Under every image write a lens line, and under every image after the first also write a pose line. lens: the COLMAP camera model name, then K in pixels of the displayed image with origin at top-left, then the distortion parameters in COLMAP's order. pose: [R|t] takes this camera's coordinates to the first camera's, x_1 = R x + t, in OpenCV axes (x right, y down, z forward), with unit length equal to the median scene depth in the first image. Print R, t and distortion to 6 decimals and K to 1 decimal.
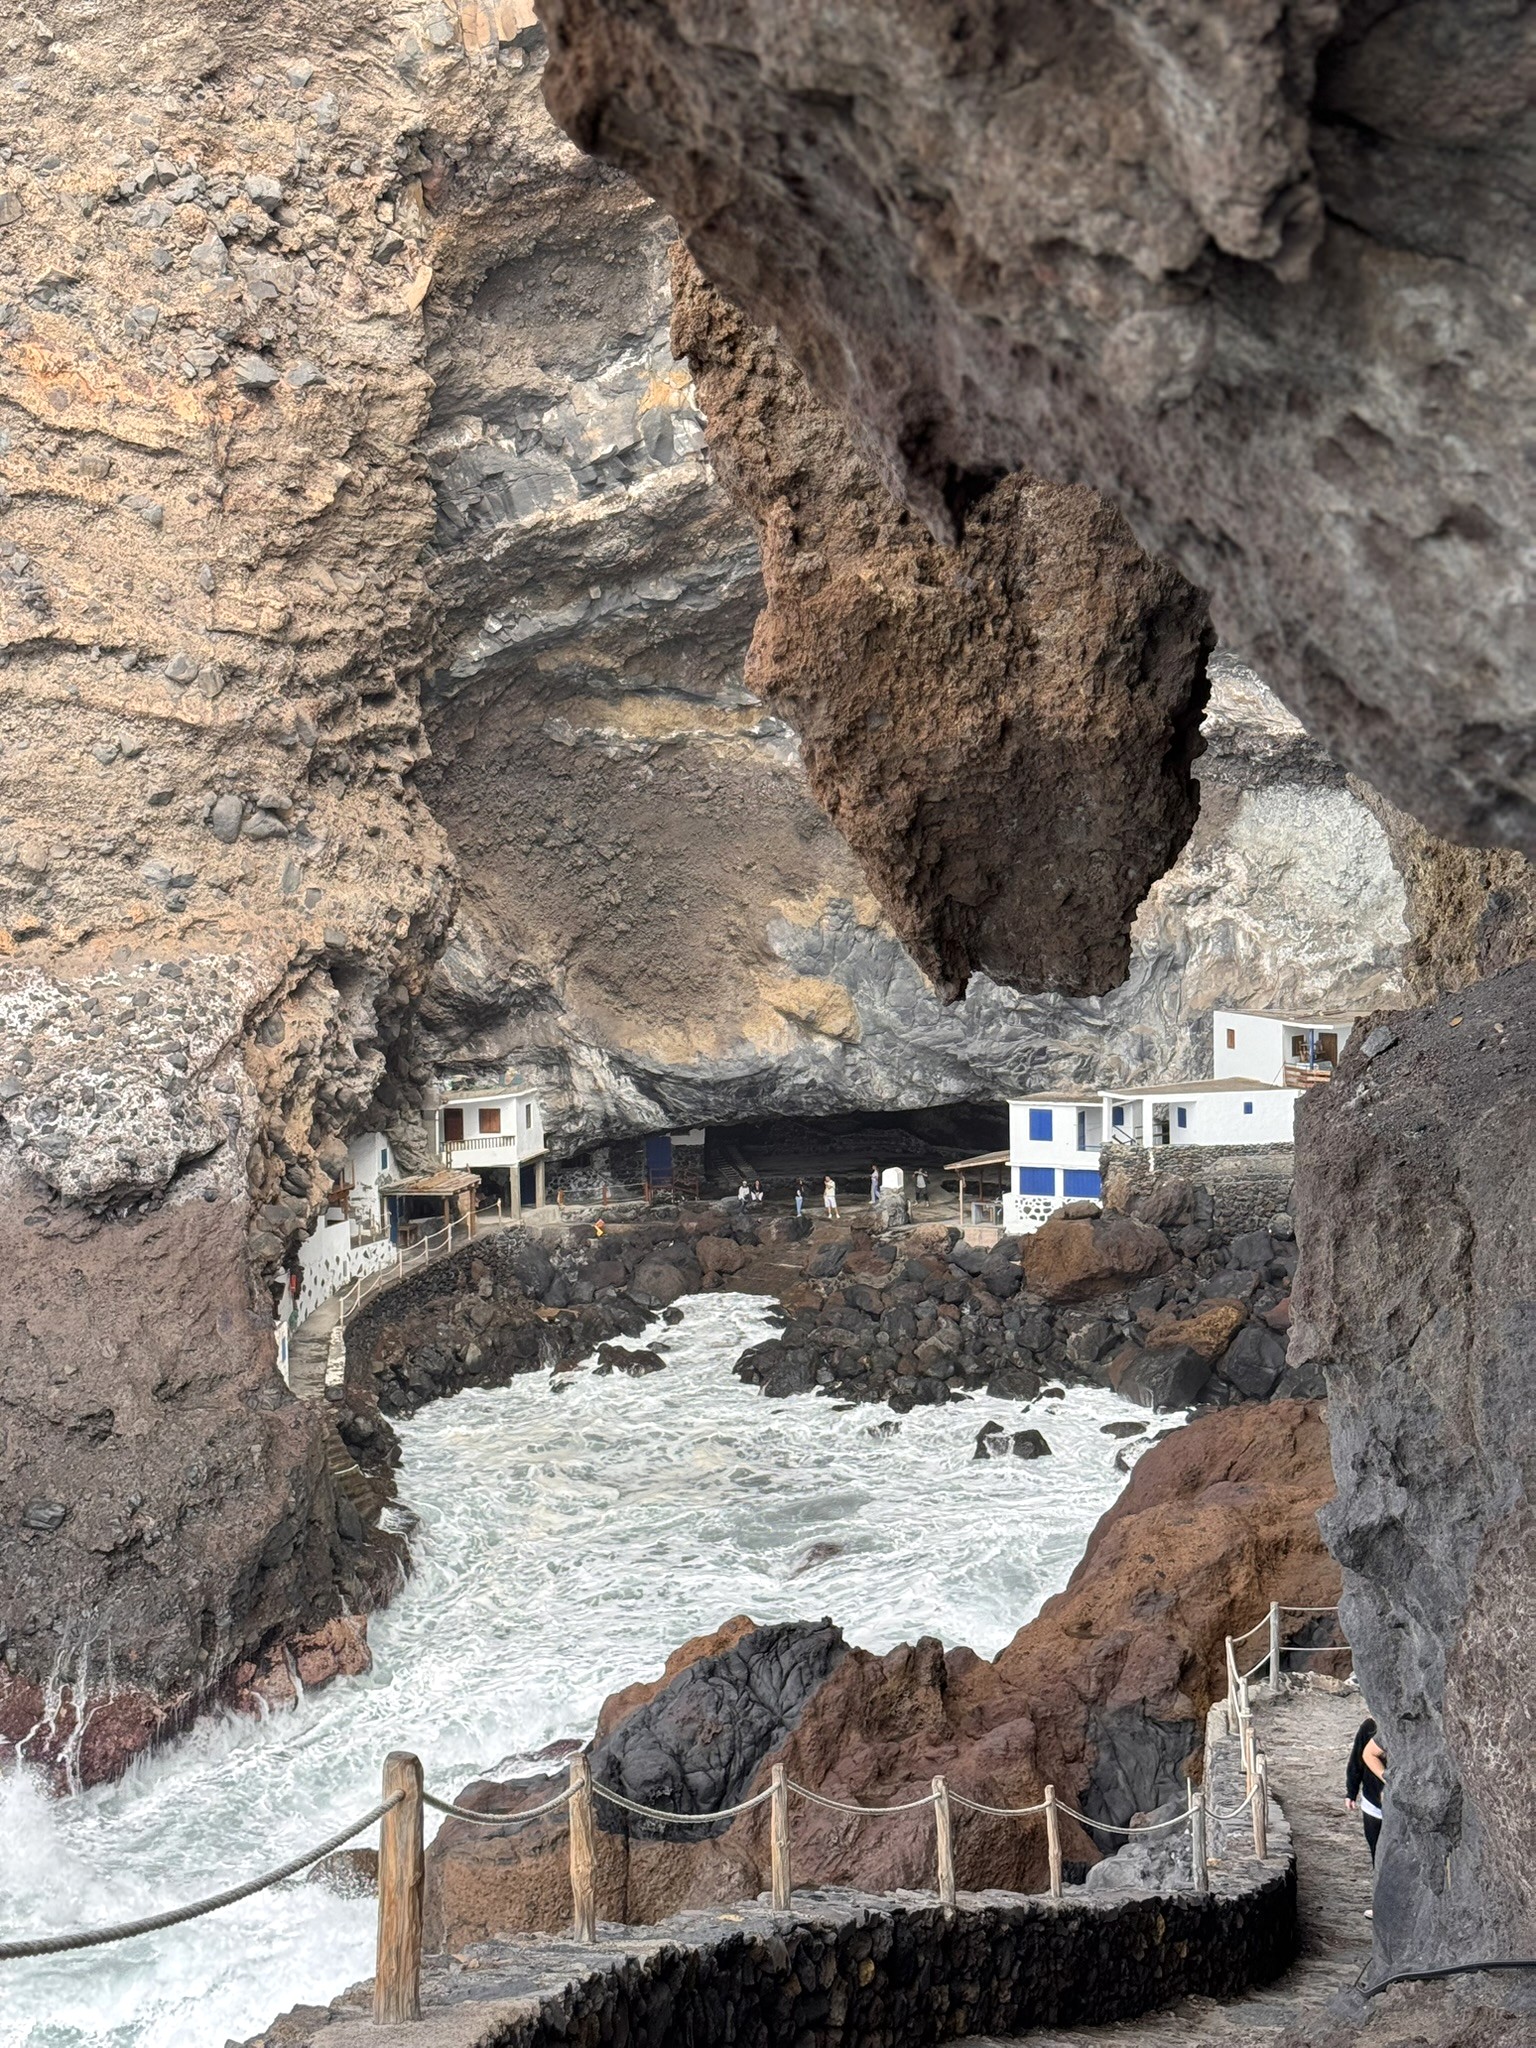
lens RADIAL K [[2785.3, 0, 750.9], [0, 2785.3, 1035.0], [0, 0, 1]] dist [0.104285, 0.000000]
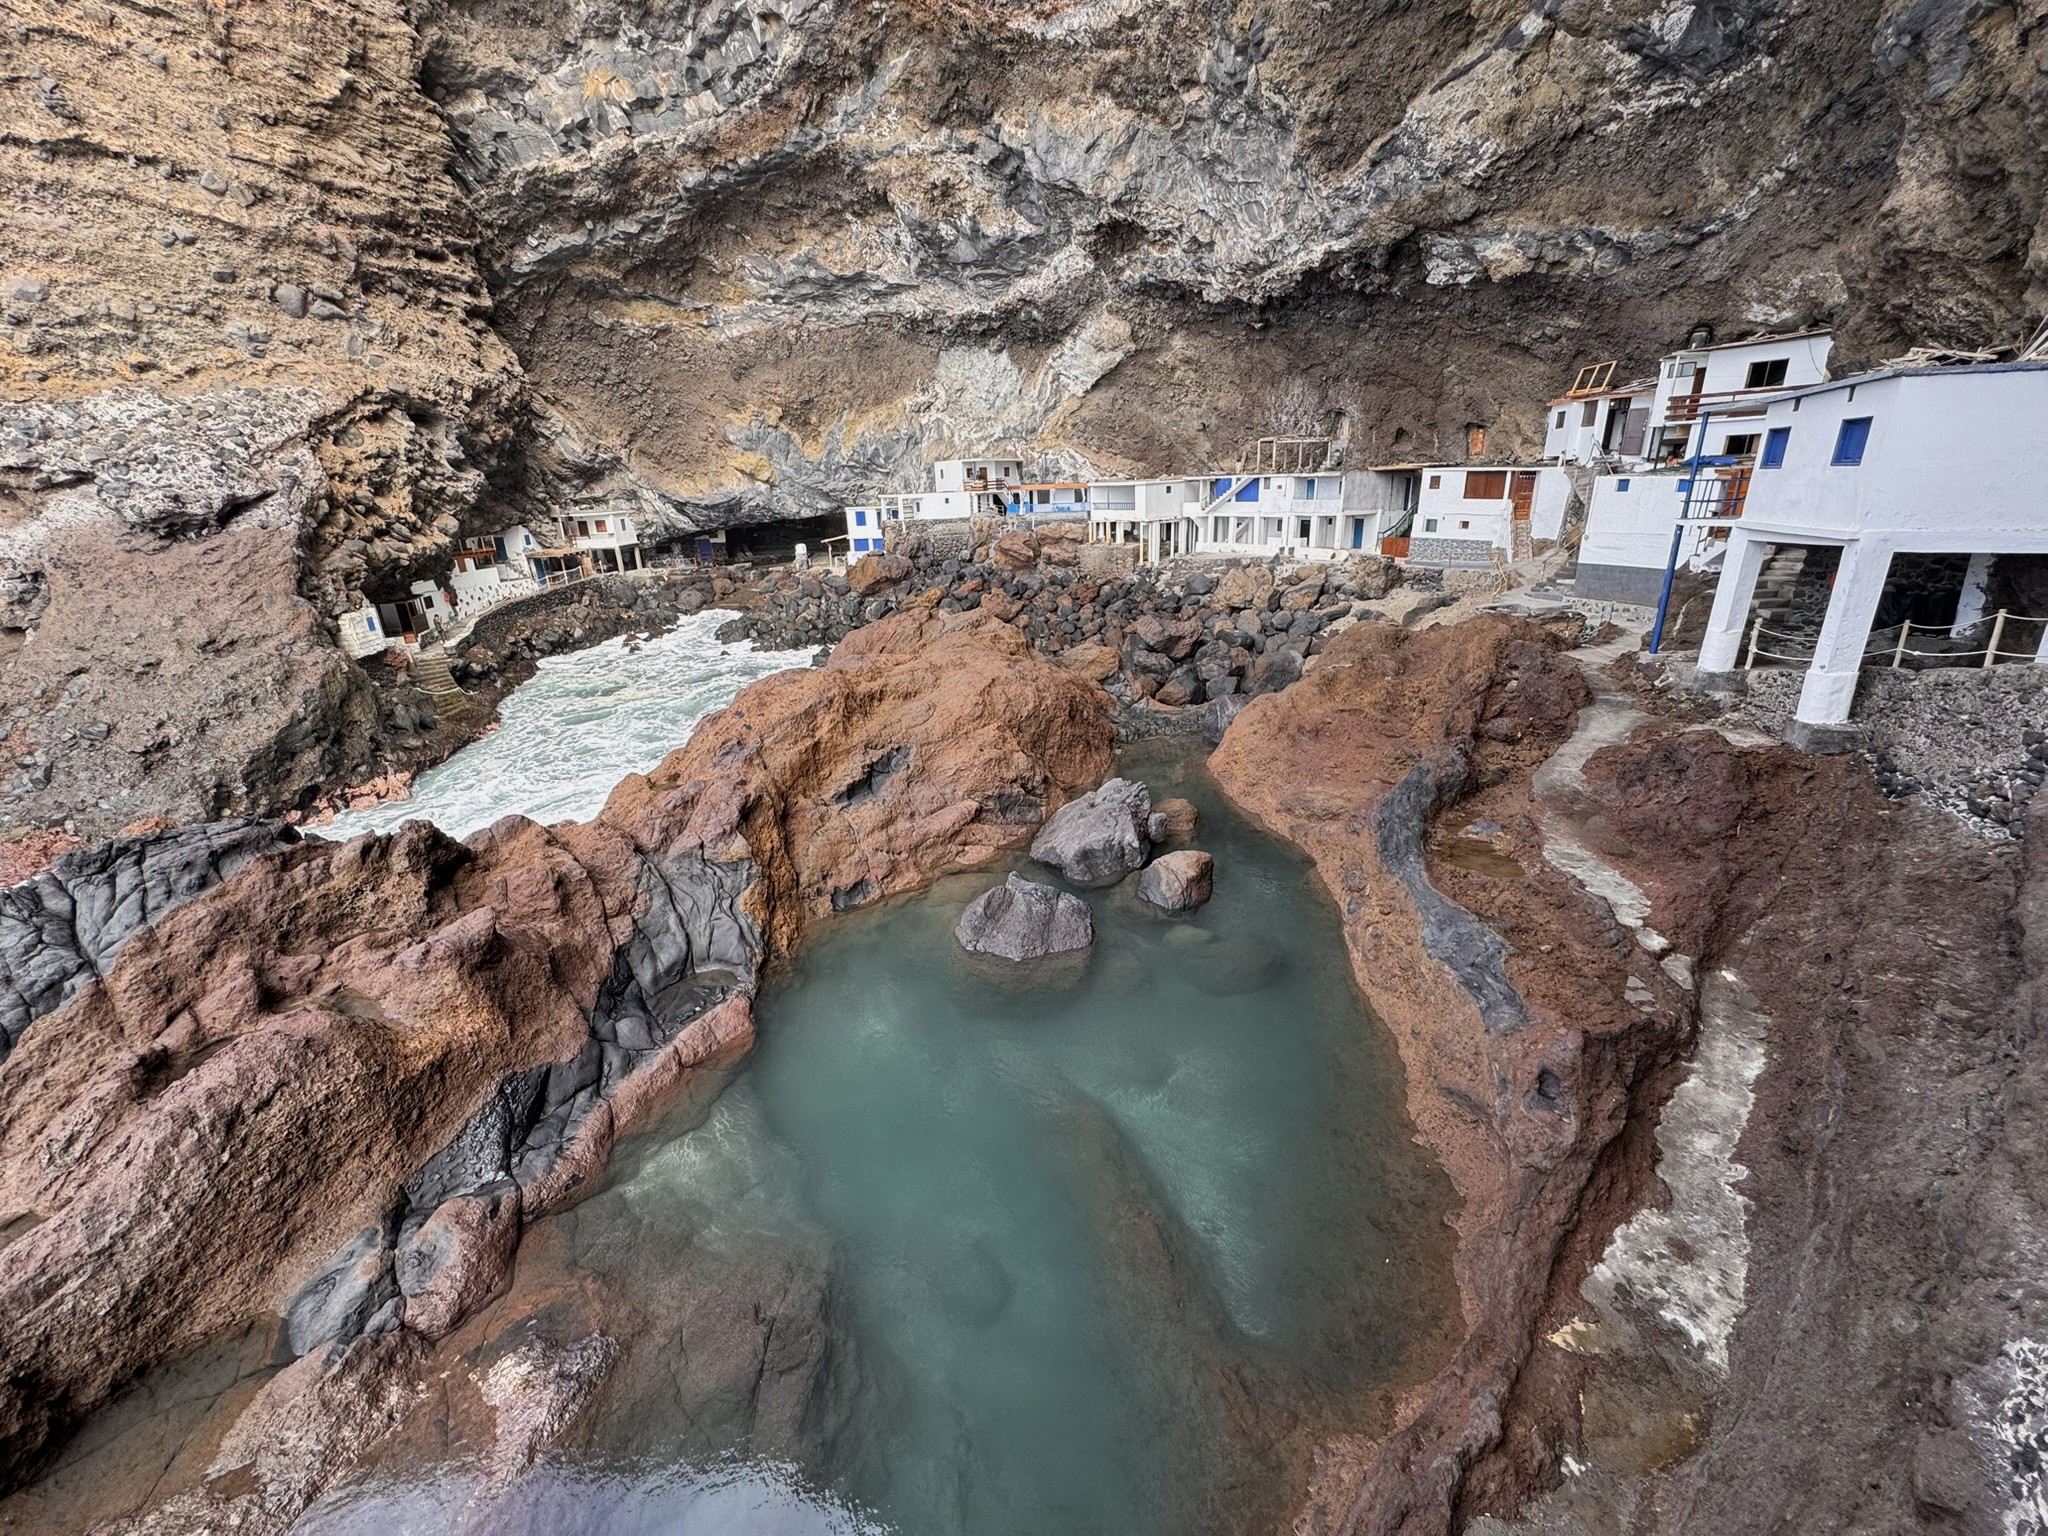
lens RADIAL K [[816.9, 0, 1021.6], [0, 816.9, 767.1], [0, 0, 1]] dist [-0.003095, 0.000760]
pose [[0.978912, -0.083469, 0.186450, 0.102472], [0.032908, 0.965228, 0.259329, 0.065902], [-0.201612, -0.247725, 0.947621, 0.344856]]
